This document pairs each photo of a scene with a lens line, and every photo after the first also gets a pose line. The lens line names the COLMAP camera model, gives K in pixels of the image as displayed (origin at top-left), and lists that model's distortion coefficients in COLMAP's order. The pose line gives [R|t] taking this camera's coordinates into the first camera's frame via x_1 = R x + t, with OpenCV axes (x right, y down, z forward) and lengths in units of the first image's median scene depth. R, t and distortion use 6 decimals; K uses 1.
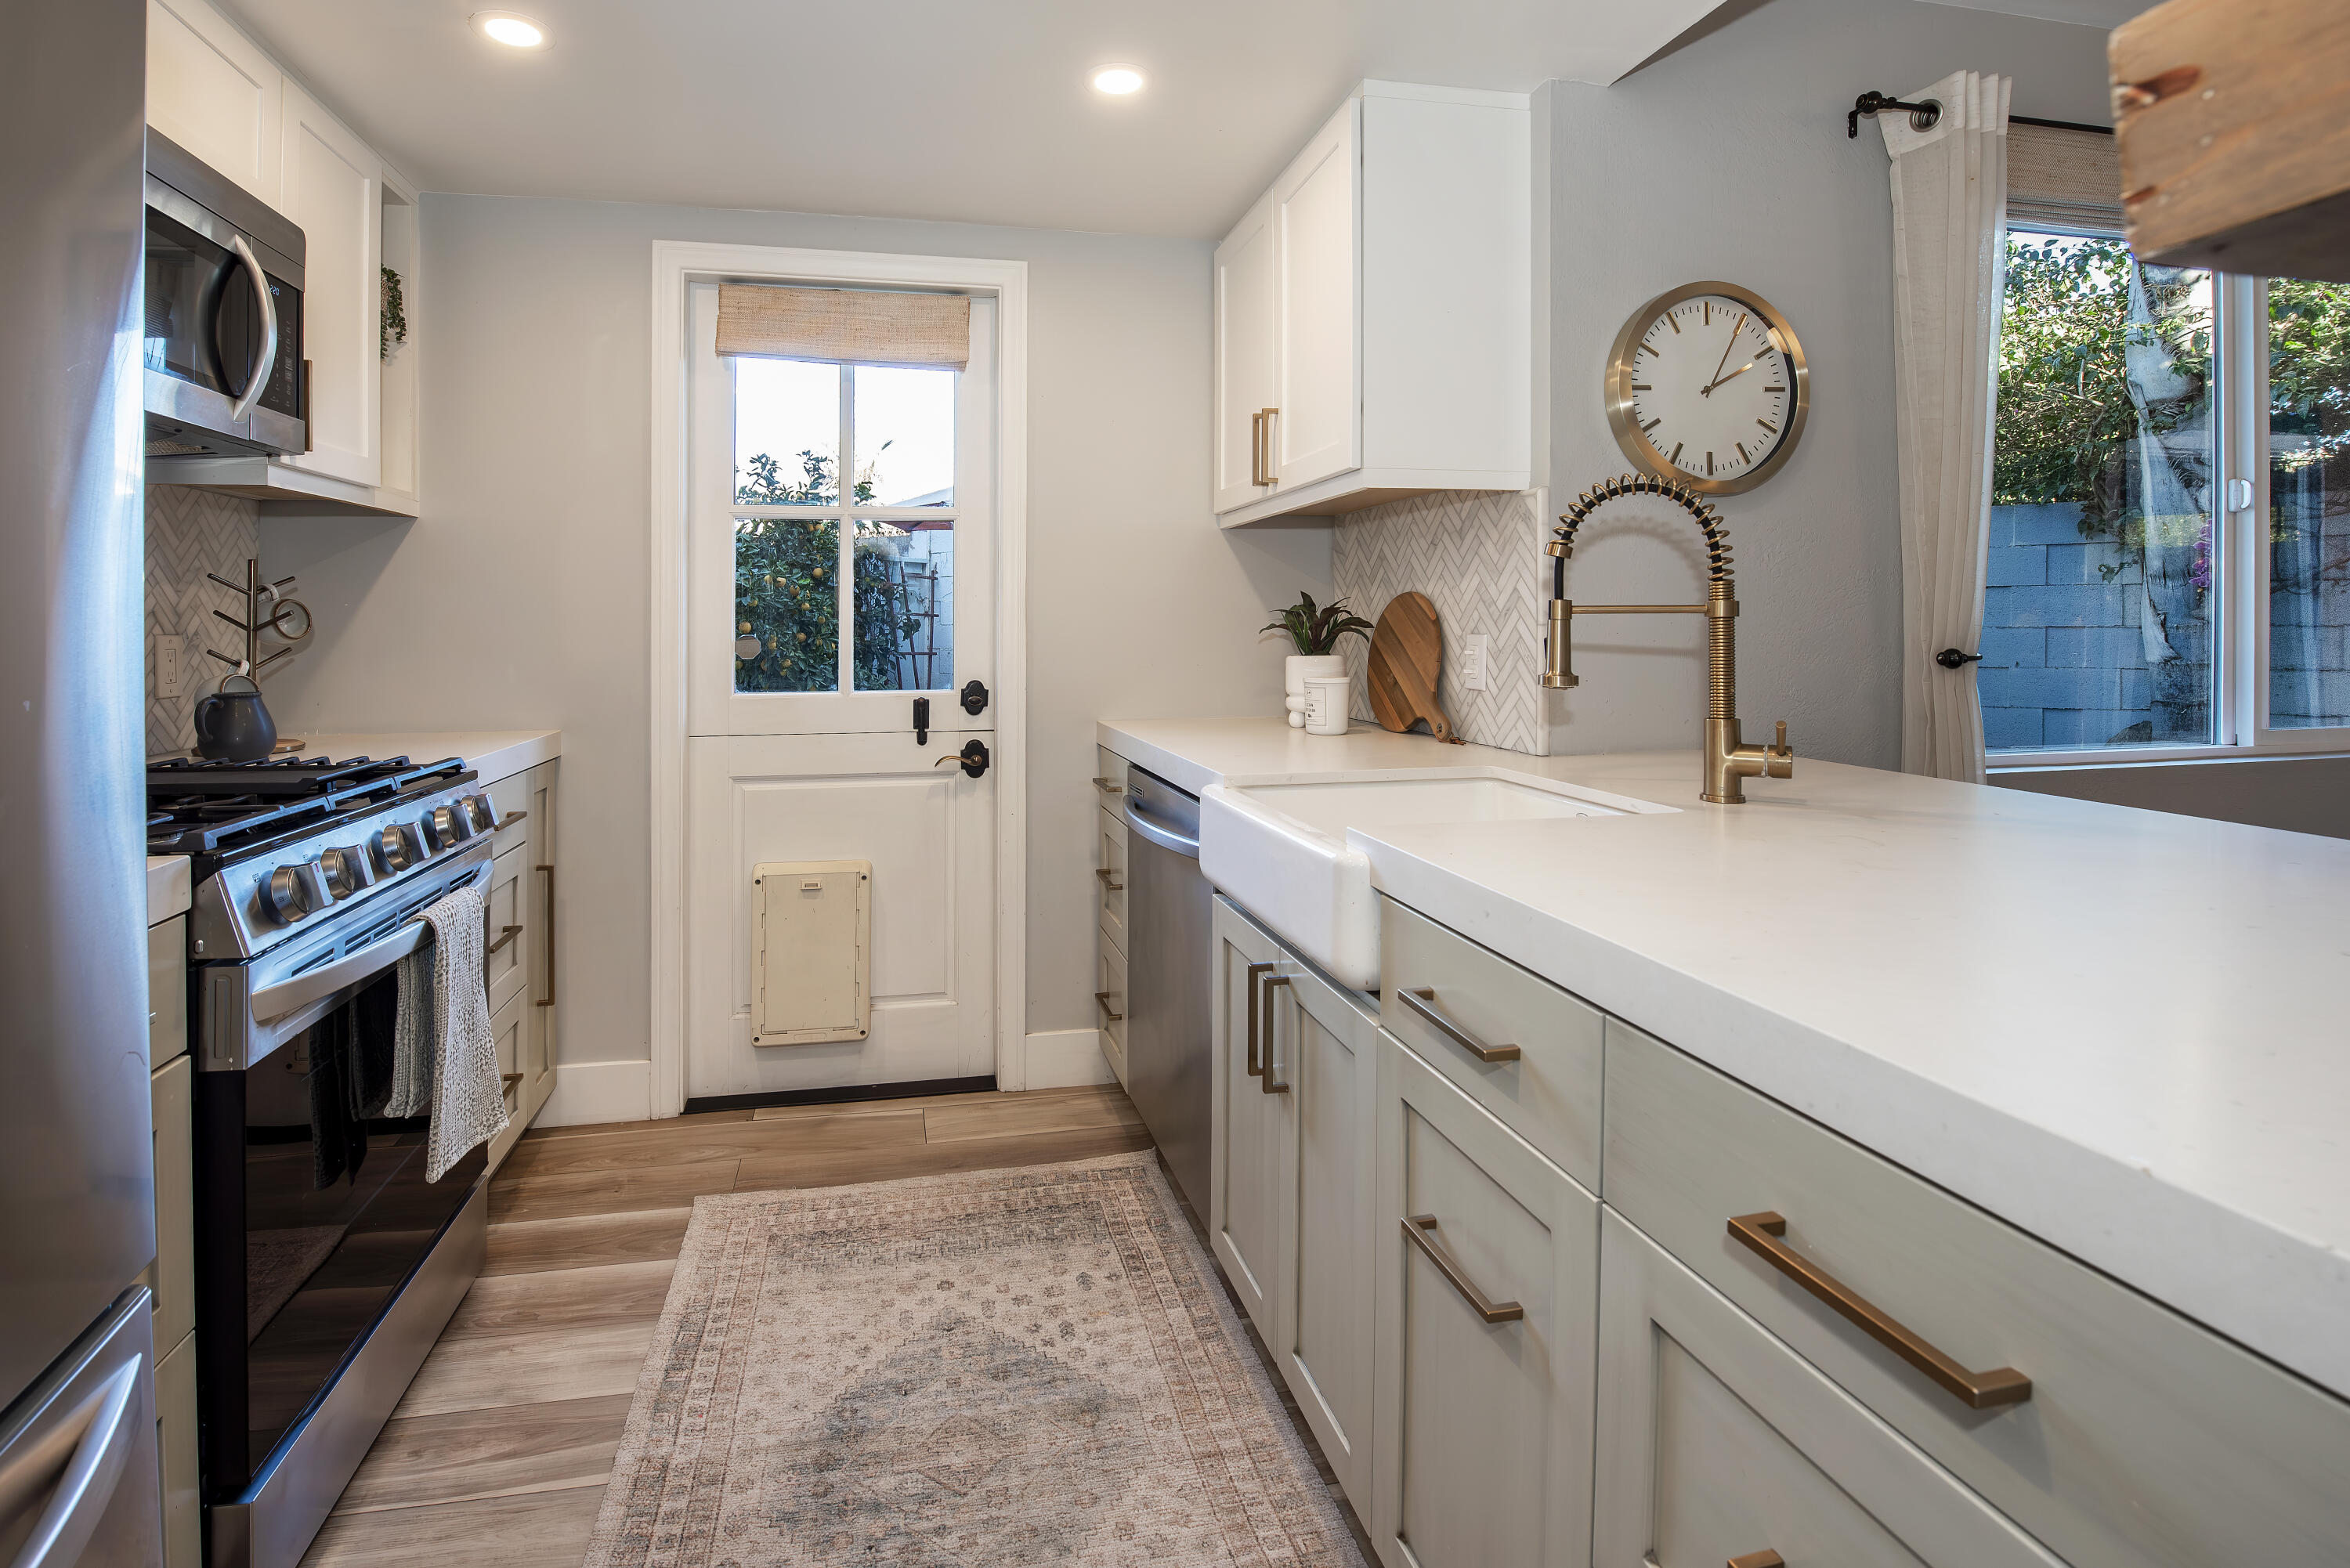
lens RADIAL K [[1135.4, 0, 1071.4], [0, 1135.4, 632.0], [0, 0, 1]] dist [-0.002814, -0.000165]
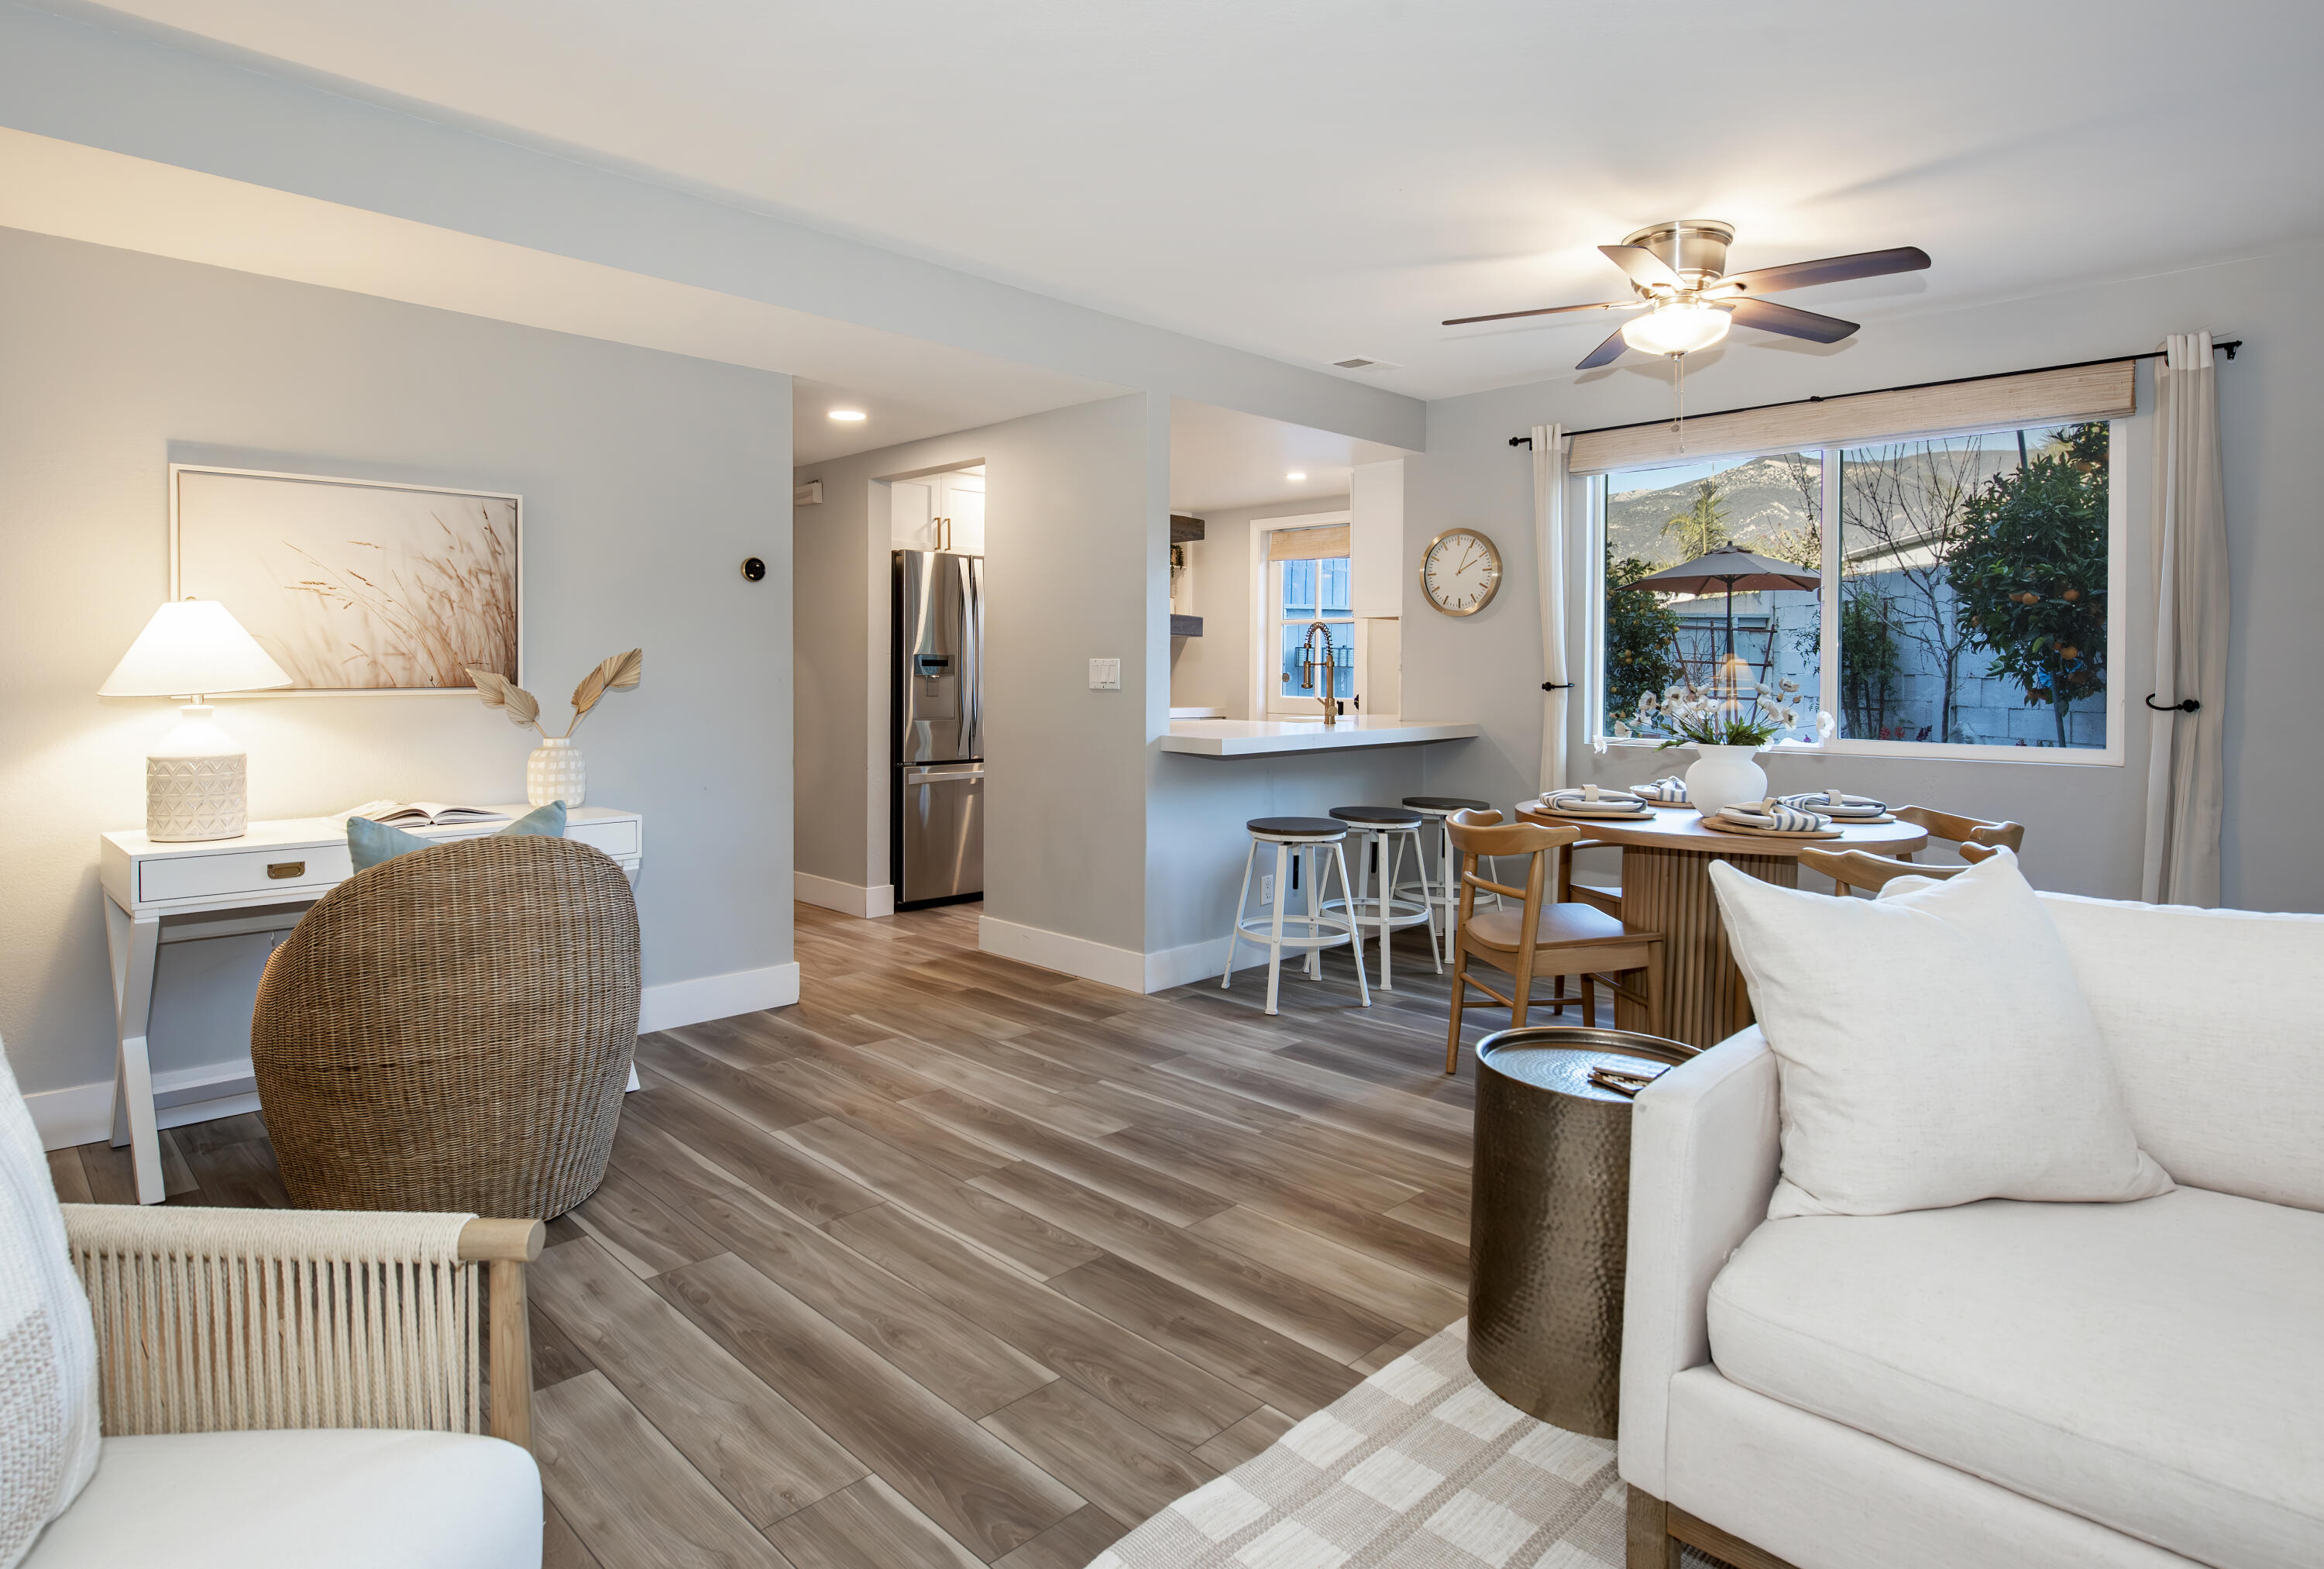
lens RADIAL K [[1277.3, 0, 1117.6], [0, 1277.3, 688.6], [0, 0, 1]] dist [-0.003188, 0.000217]
pose [[0.556745, 0.017854, -0.830492, 2.404612], [-0.011976, 0.999838, 0.013466, 0.005198], [0.830597, 0.002449, 0.556868, -1.115975]]
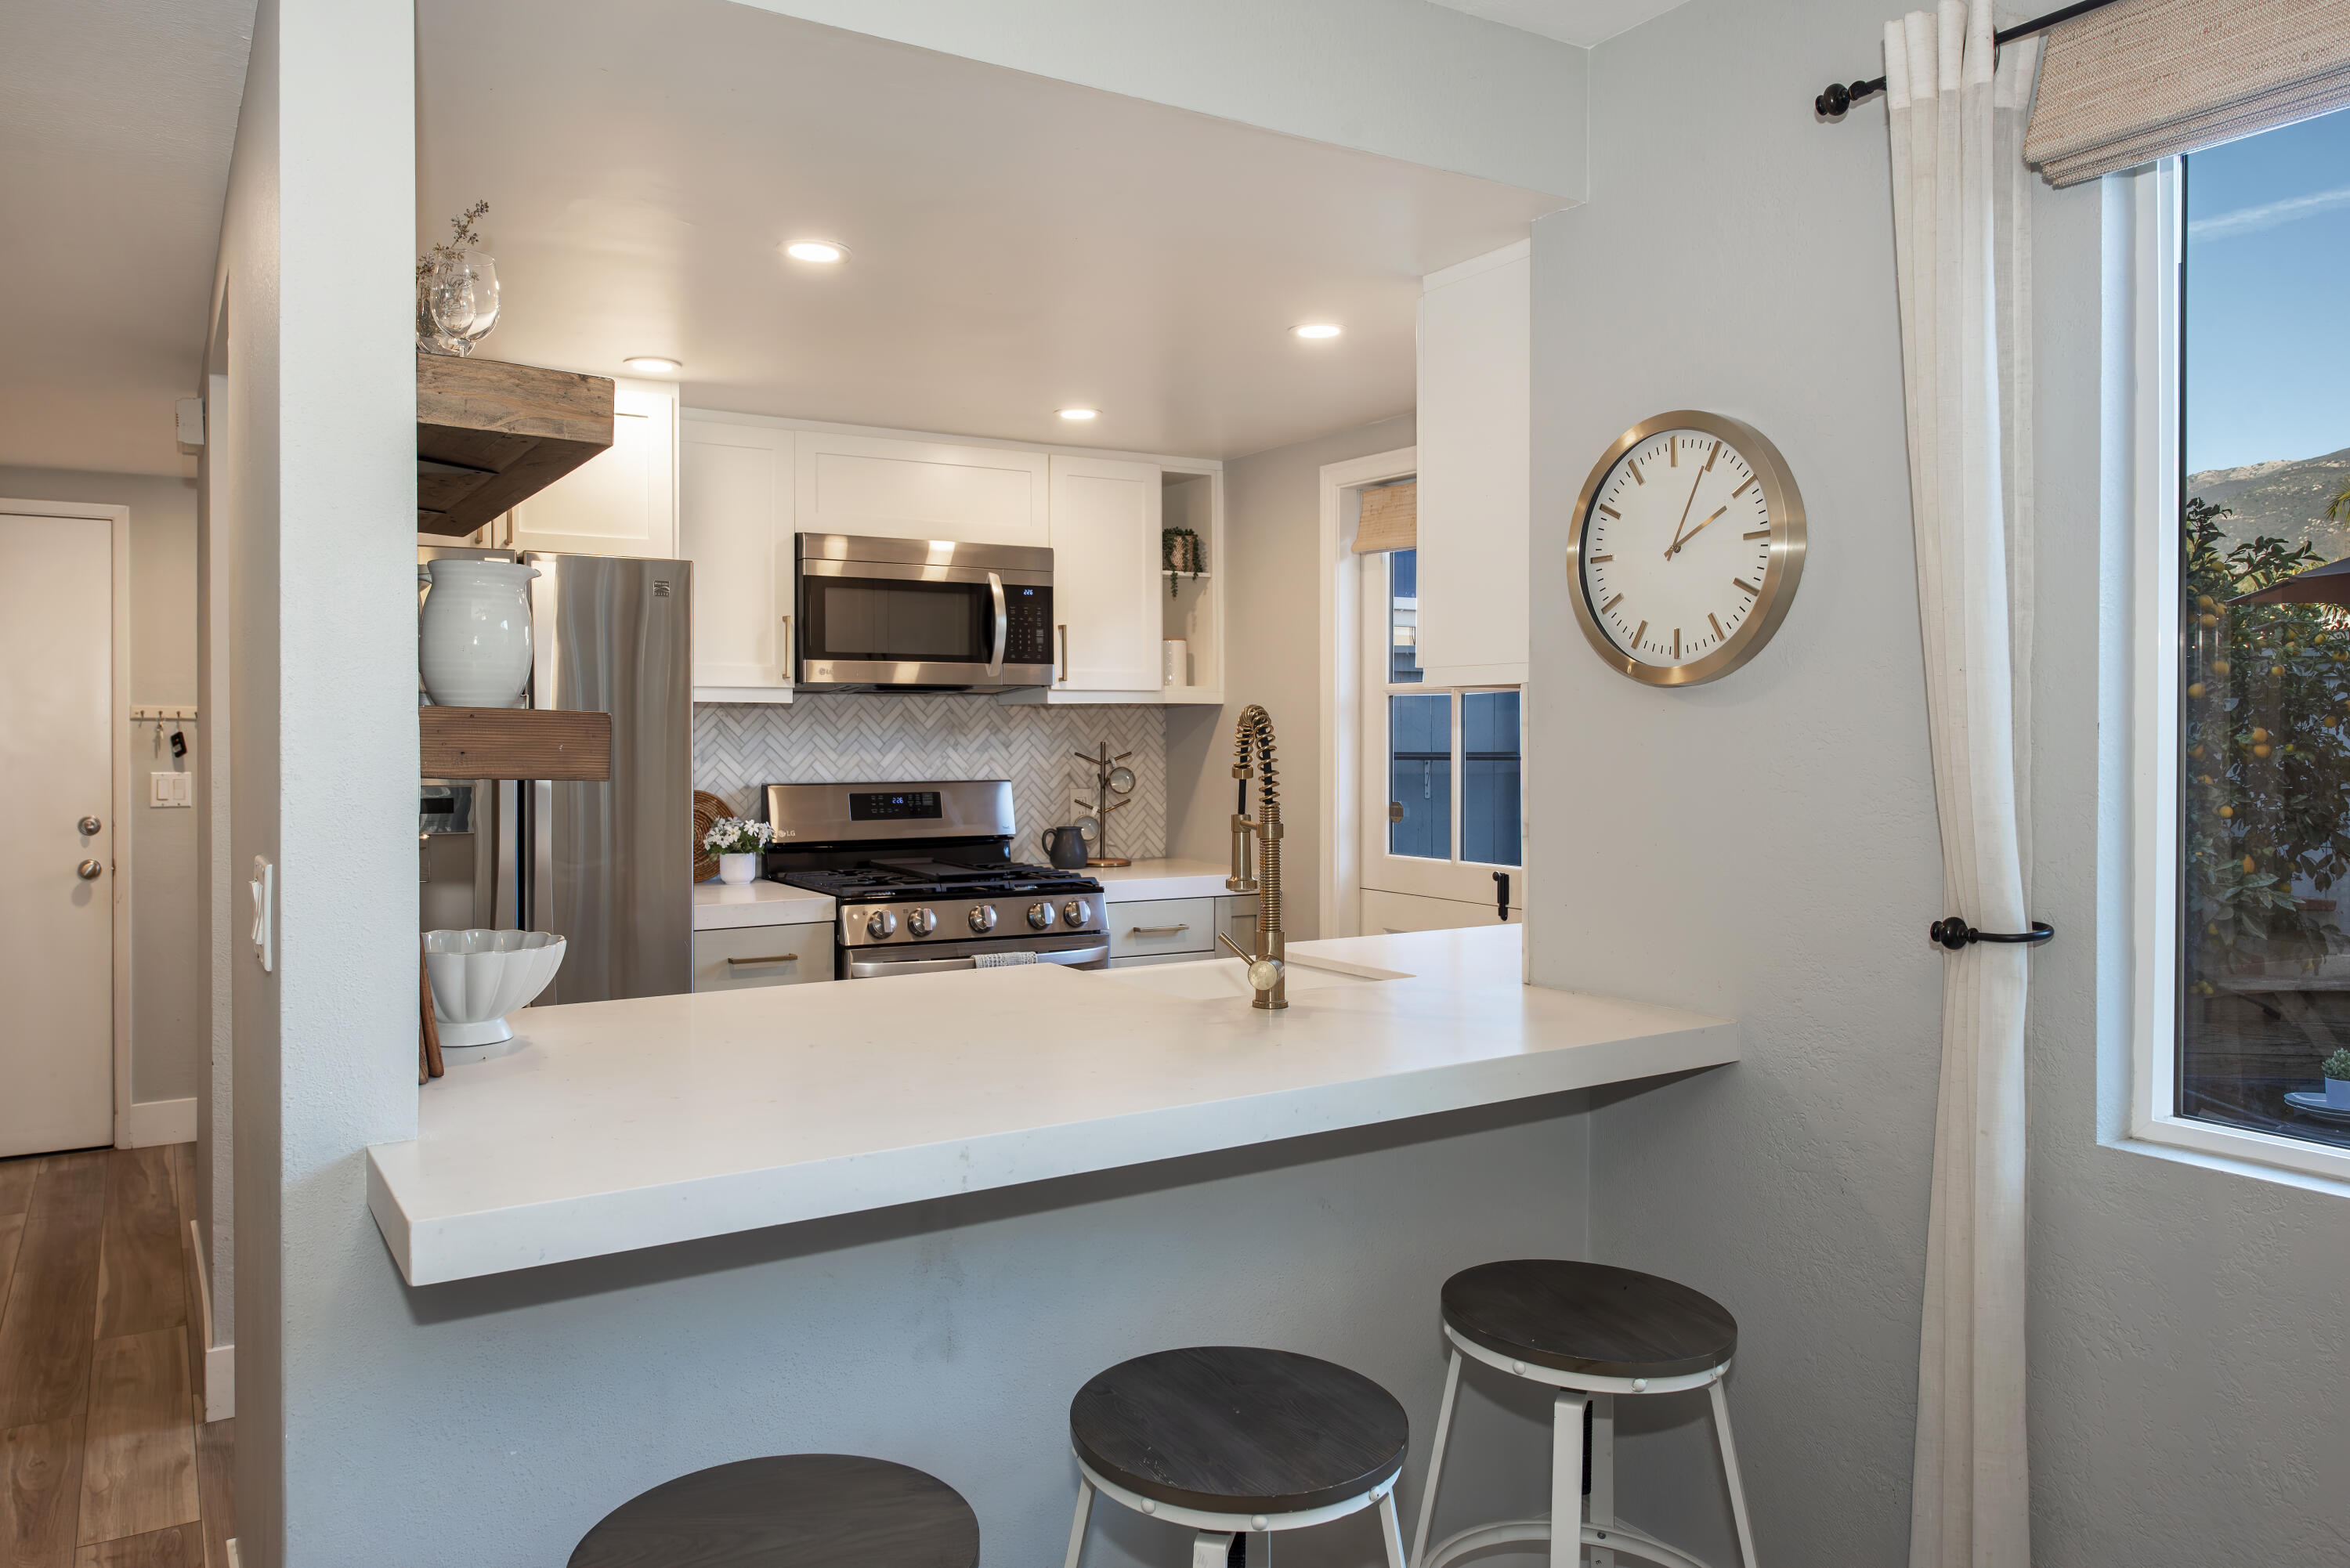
lens RADIAL K [[1636.6, 0, 1095.5], [0, 1636.6, 736.7], [0, 0, 1]] dist [-0.004272, 0.002119]
pose [[0.346907, 0.006367, -0.937878, 1.469842], [-0.006590, 0.999969, 0.004350, -0.086263], [0.937876, 0.004672, 0.346938, 0.233364]]
